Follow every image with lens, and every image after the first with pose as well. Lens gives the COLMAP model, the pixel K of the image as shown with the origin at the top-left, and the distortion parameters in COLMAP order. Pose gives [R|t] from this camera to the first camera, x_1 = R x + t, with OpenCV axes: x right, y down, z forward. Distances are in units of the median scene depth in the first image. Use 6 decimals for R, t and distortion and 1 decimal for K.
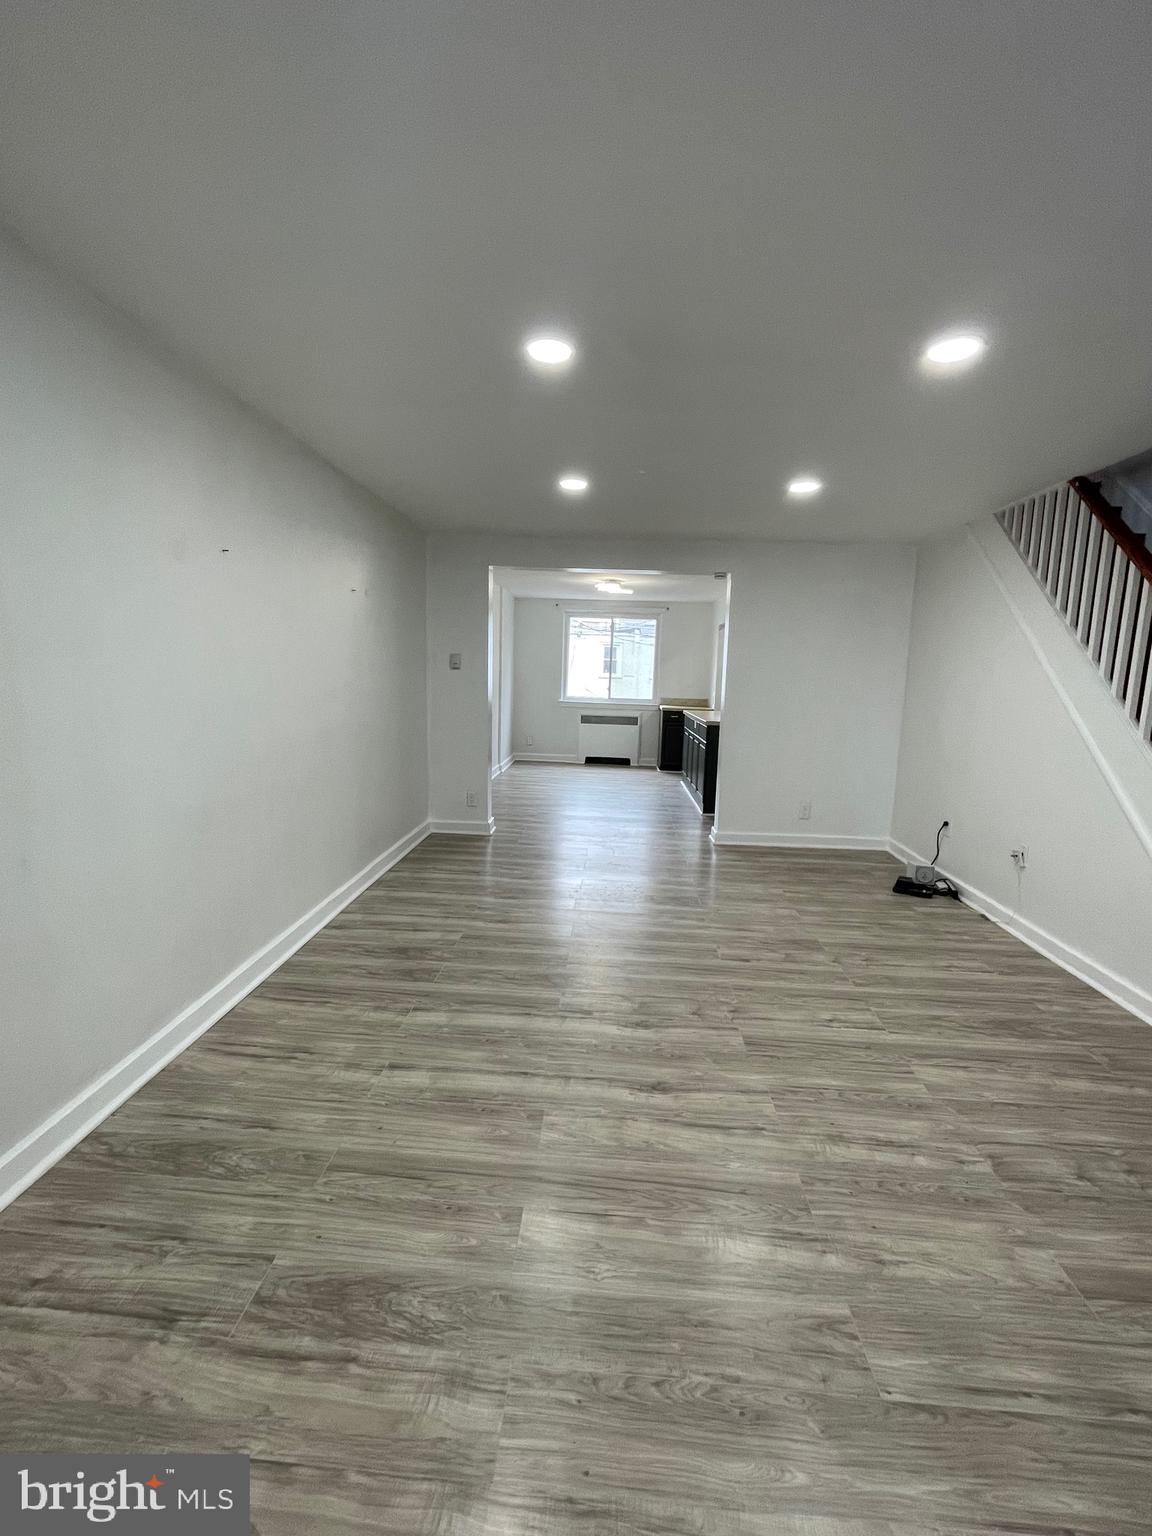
lens RADIAL K [[664.0, 0, 576.5], [0, 664.0, 780.6], [0, 0, 1]] dist [-0.002434, 0.000905]
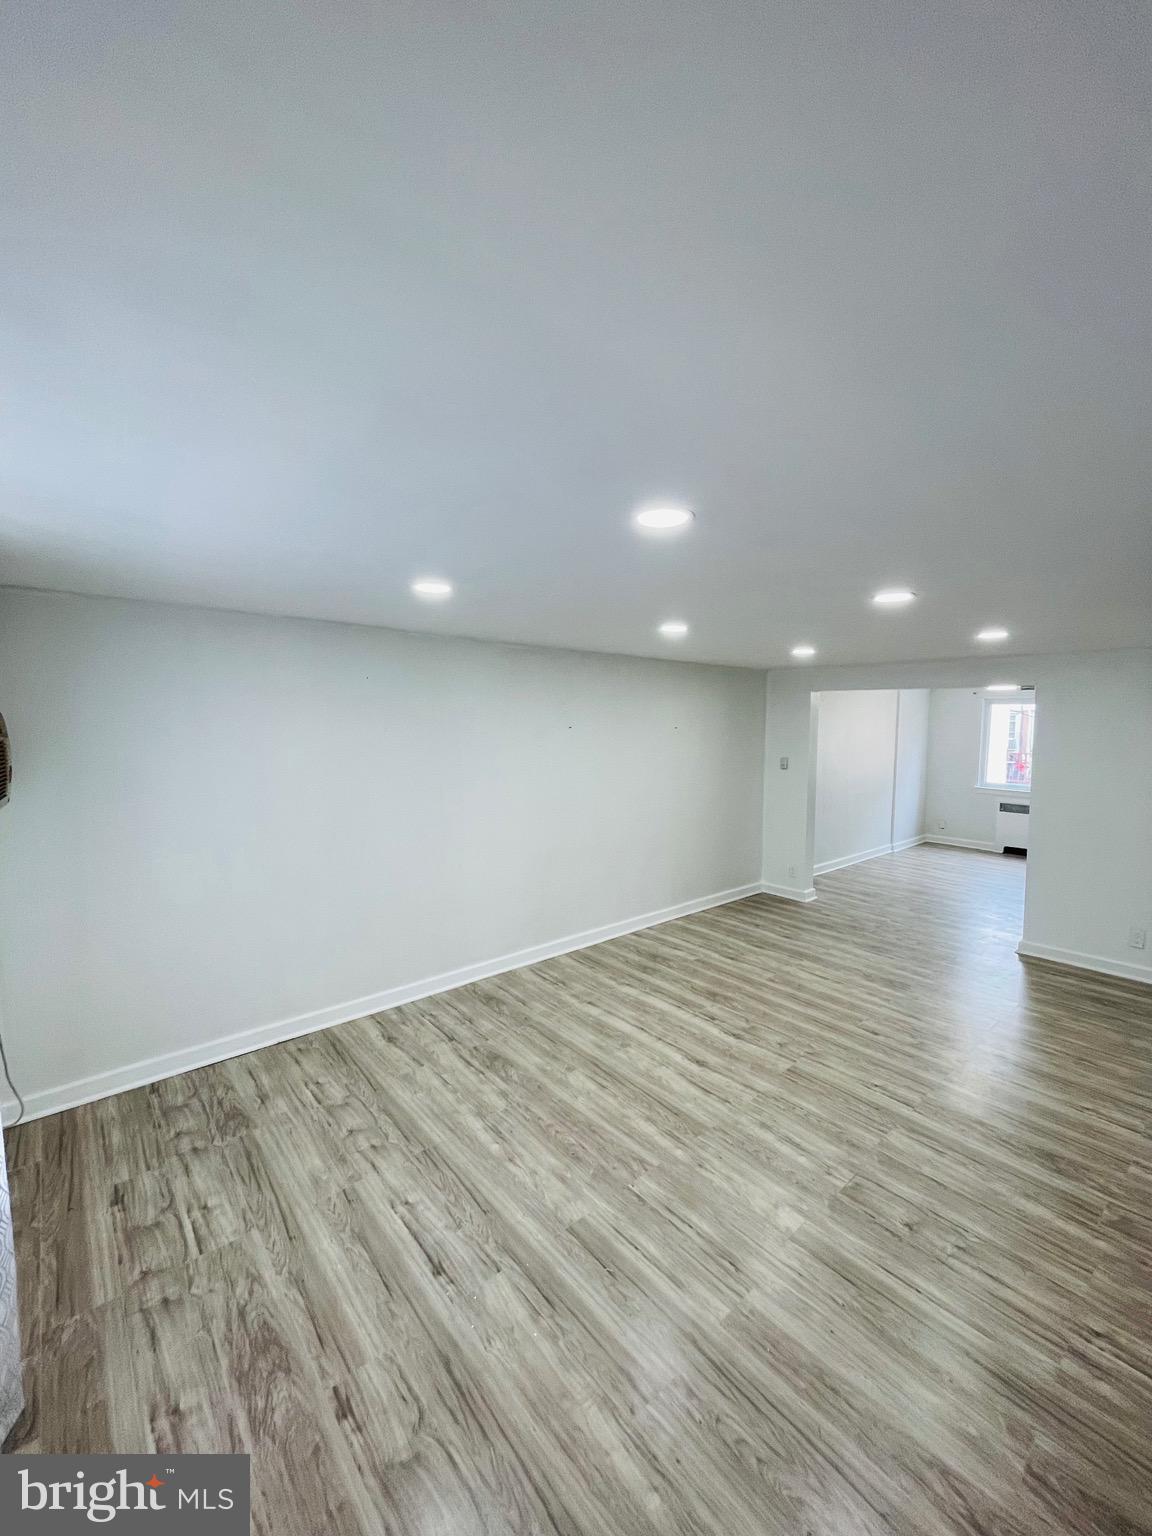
lens RADIAL K [[624.1, 0, 578.7], [0, 624.1, 761.5], [0, 0, 1]] dist [0.001934, -0.000088]
pose [[0.698968, 0.022465, -0.714800, 0.842366], [-0.105017, 0.991895, -0.071518, -0.106022], [0.707400, 0.125055, 0.695663, -0.303422]]
